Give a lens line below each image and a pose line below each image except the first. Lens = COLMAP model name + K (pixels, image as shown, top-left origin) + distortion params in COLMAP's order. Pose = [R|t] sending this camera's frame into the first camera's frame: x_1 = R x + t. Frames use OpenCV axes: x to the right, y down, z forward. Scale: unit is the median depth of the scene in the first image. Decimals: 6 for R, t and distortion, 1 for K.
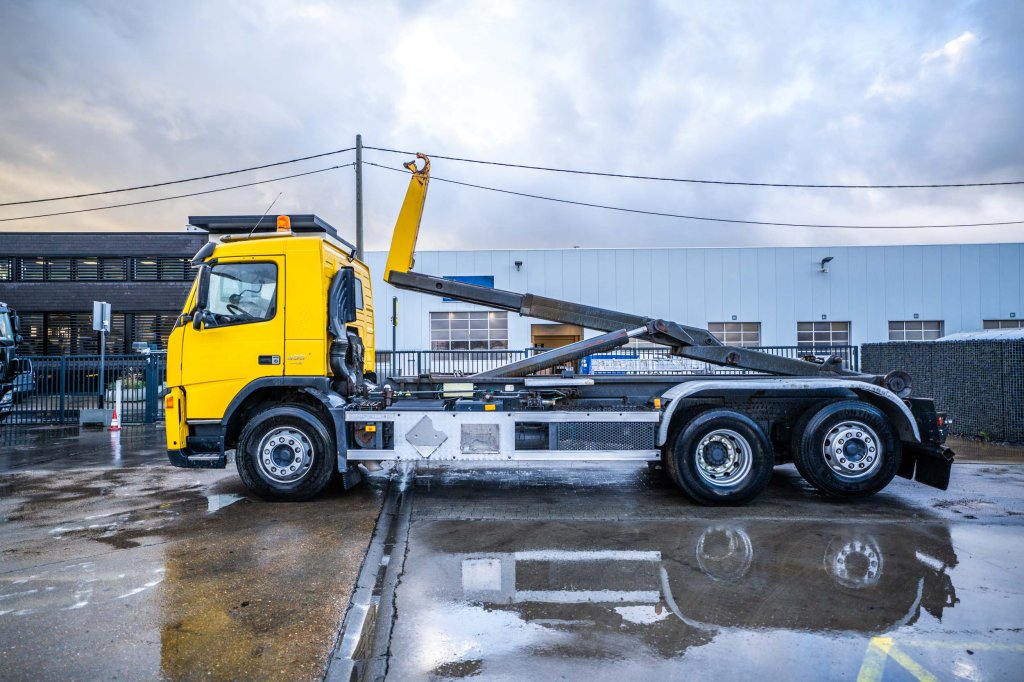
lens RADIAL K [[644.7, 0, 514.2], [0, 644.7, 342.2], [0, 0, 1]] dist [0.030156, 0.009449]
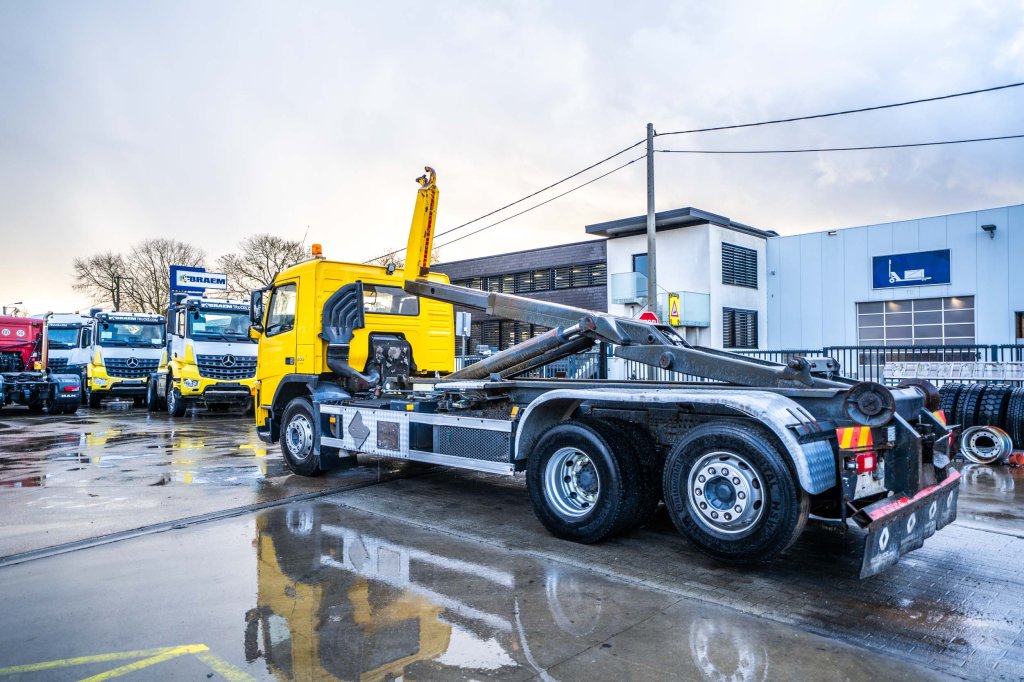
lens RADIAL K [[711.0, 0, 511.7], [0, 711.0, 340.9], [0, 0, 1]] dist [0.029965, 0.010944]
pose [[0.724750, -0.014562, -0.688859, 0.871272], [0.013800, 0.999883, -0.006618, 0.003784], [0.688874, -0.004710, 0.724866, 0.282804]]
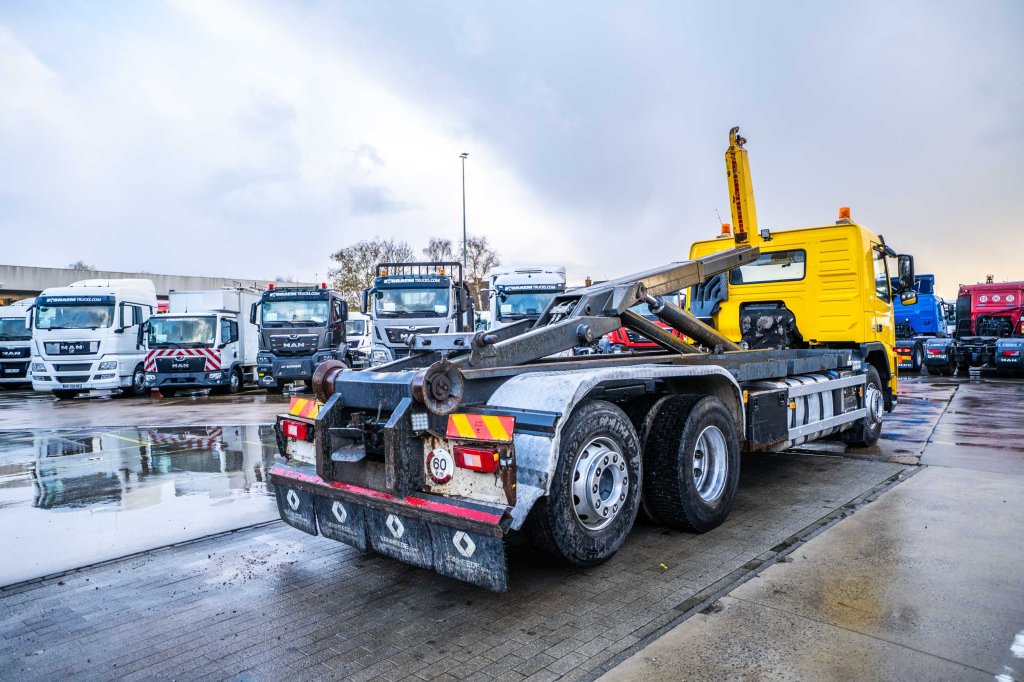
lens RADIAL K [[689.7, 0, 514.3], [0, 689.7, 344.5], [0, 0, 1]] dist [0.018291, 0.039075]
pose [[-0.677476, 0.028000, -0.735012, 1.027739], [0.043915, 0.999032, -0.002421, 0.039451], [0.734233, -0.033918, -0.678050, 1.691246]]
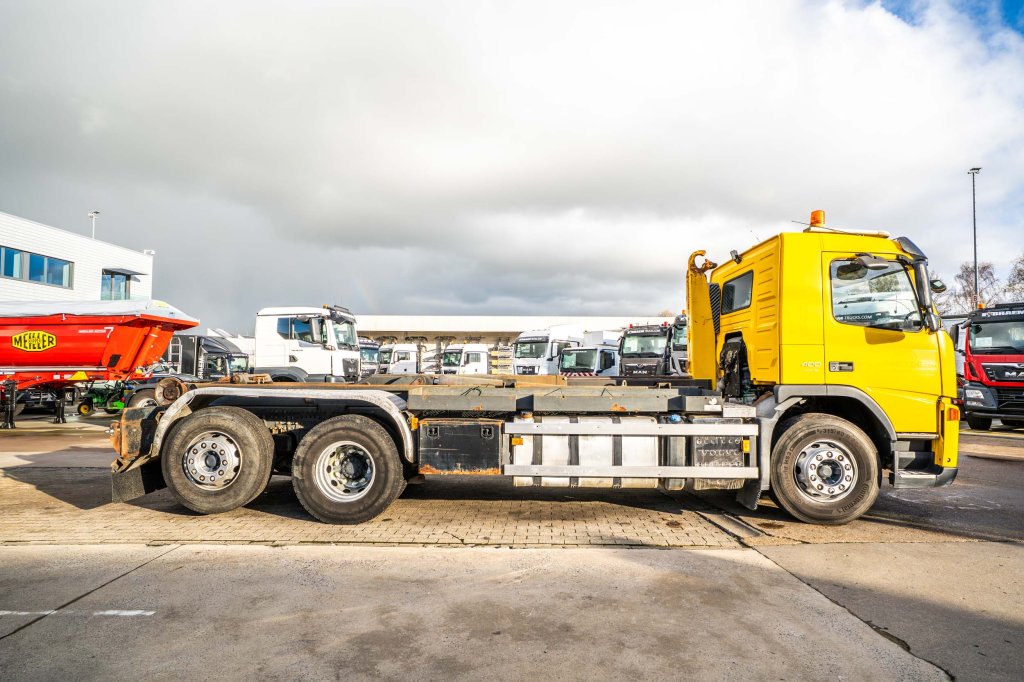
lens RADIAL K [[577.9, 0, 506.2], [0, 577.9, 341.9], [0, 0, 1]] dist [0.006597, 0.006300]
pose [[-0.998746, 0.002741, 0.049992, 0.050278], [-0.000959, 0.997271, -0.073824, 0.060766], [-0.050058, -0.073779, -0.996017, 2.127486]]
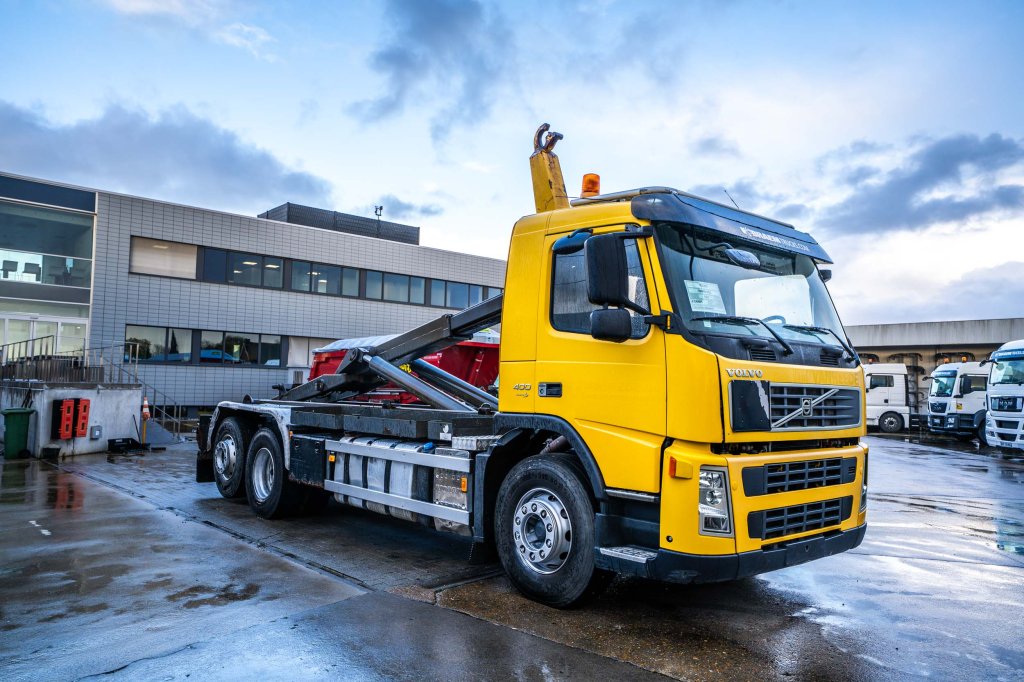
lens RADIAL K [[738.0, 0, 501.9], [0, 738.0, 347.0], [0, 0, 1]] dist [0.040269, 0.025869]
pose [[-0.653629, 0.034444, 0.756031, -0.894092], [-0.038358, 0.996172, -0.078547, 0.053330], [-0.755843, -0.080341, -0.649805, 1.837805]]
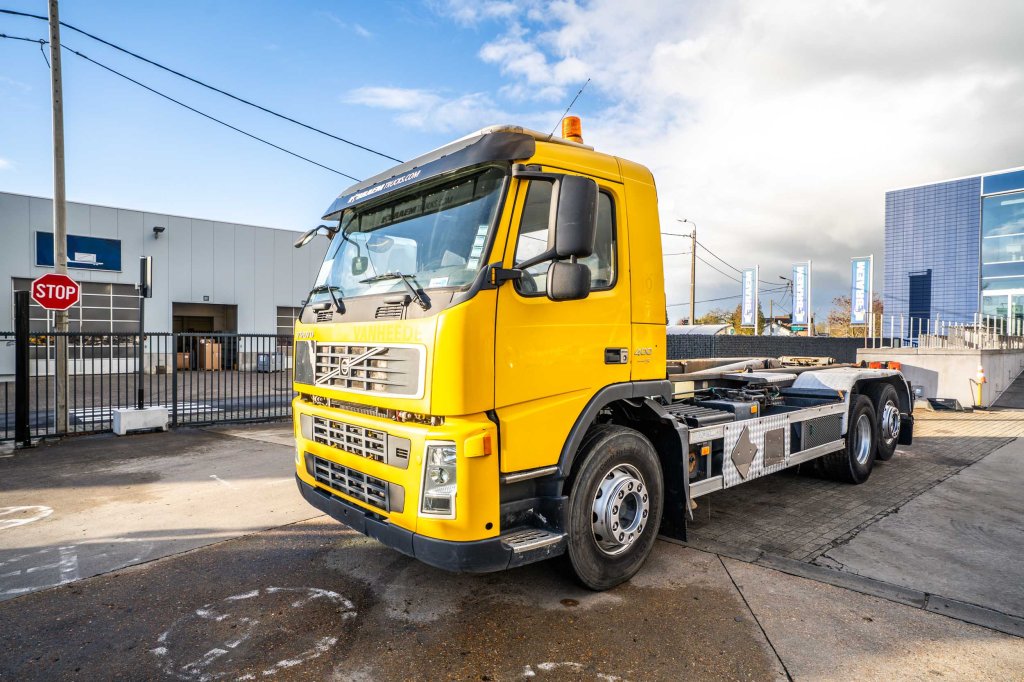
lens RADIAL K [[577.2, 0, 516.1], [0, 577.2, 350.4], [0, 0, 1]] dist [-0.013454, 0.005876]
pose [[0.735156, 0.000089, 0.677898, -0.784725], [-0.026463, 0.999242, 0.028566, 0.009214], [-0.677381, -0.038940, 0.734601, 0.656563]]
